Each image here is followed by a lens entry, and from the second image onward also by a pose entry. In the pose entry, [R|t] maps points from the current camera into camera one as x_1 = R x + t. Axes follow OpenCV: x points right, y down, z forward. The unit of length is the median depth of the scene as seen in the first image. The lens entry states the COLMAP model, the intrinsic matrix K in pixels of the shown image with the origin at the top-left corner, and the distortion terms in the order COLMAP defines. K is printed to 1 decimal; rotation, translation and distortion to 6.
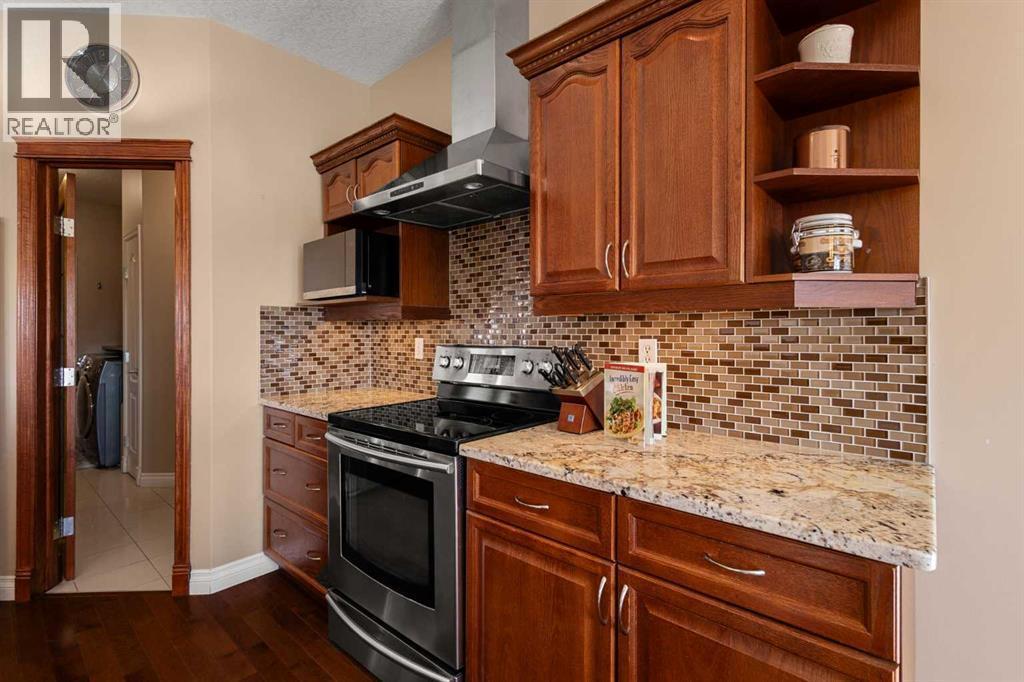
lens RADIAL K [[476.8, 0, 514.2], [0, 476.8, 336.5], [0, 0, 1]] dist [0.001384, 0.000043]
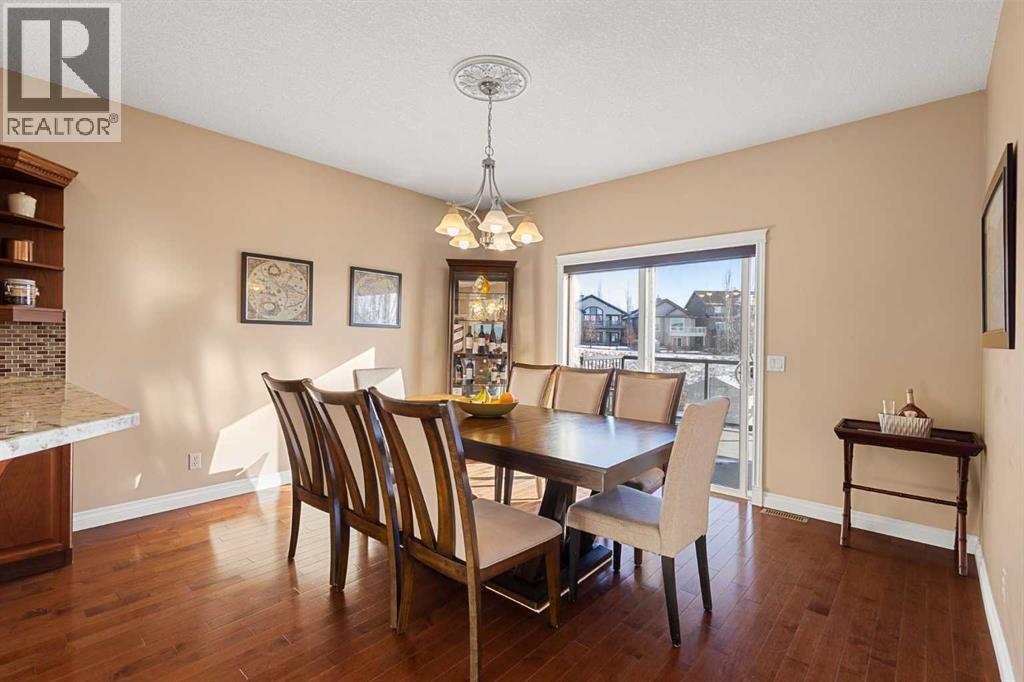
lens RADIAL K [[476.8, 0, 515.4], [0, 476.8, 340.7], [0, 0, 1]] dist [0.001384, 0.000043]
pose [[-0.006590, 0.002040, 0.999976, -1.583362], [-0.005263, 0.999984, -0.002075, 0.023706], [-0.999964, -0.005276, -0.006579, -1.277410]]
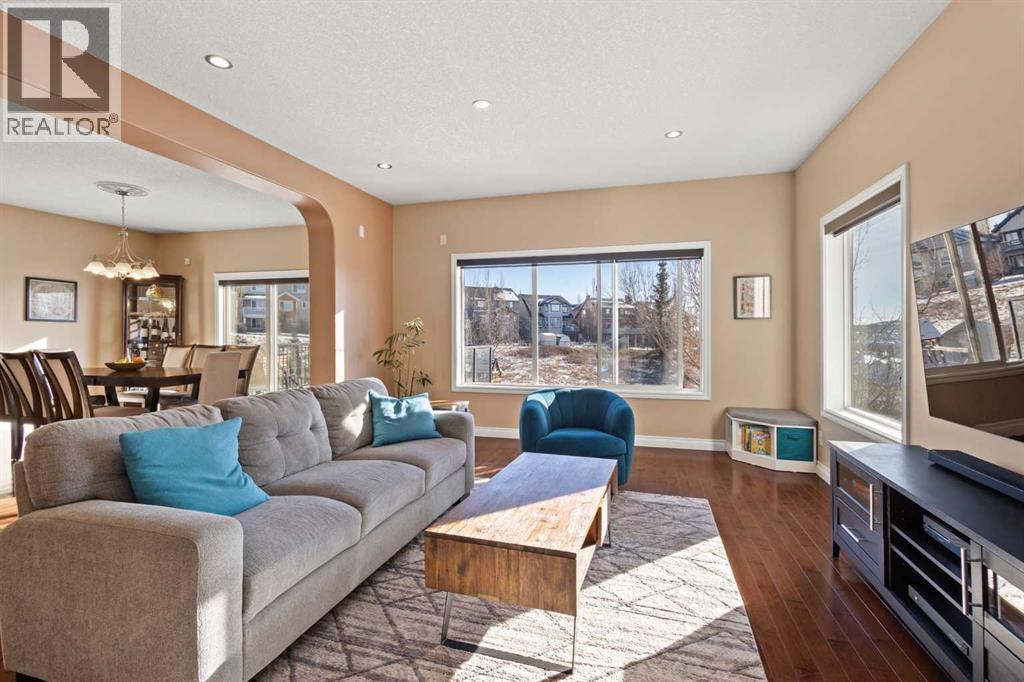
lens RADIAL K [[476.8, 0, 511.7], [0, 476.8, 334.2], [0, 0, 1]] dist [0.001384, 0.000043]
pose [[-0.440950, 0.002703, 0.897528, -4.691199], [0.007152, 0.999974, 0.000503, 0.087497], [-0.897503, 0.006641, -0.440958, -2.408557]]
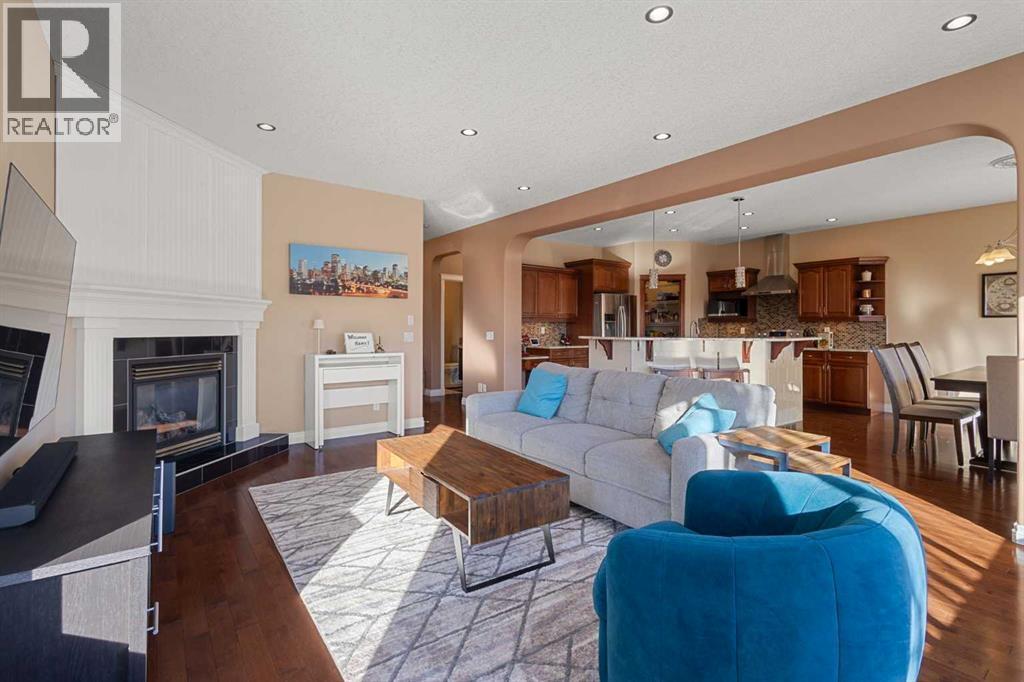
lens RADIAL K [[476.8, 0, 507.1], [0, 476.8, 335.0], [0, 0, 1]] dist [0.001384, 0.000043]
pose [[0.977483, 0.007117, -0.210893, -2.357784], [-0.006485, 0.999972, 0.003685, 0.113318], [0.210913, -0.002234, 0.977502, -5.519686]]
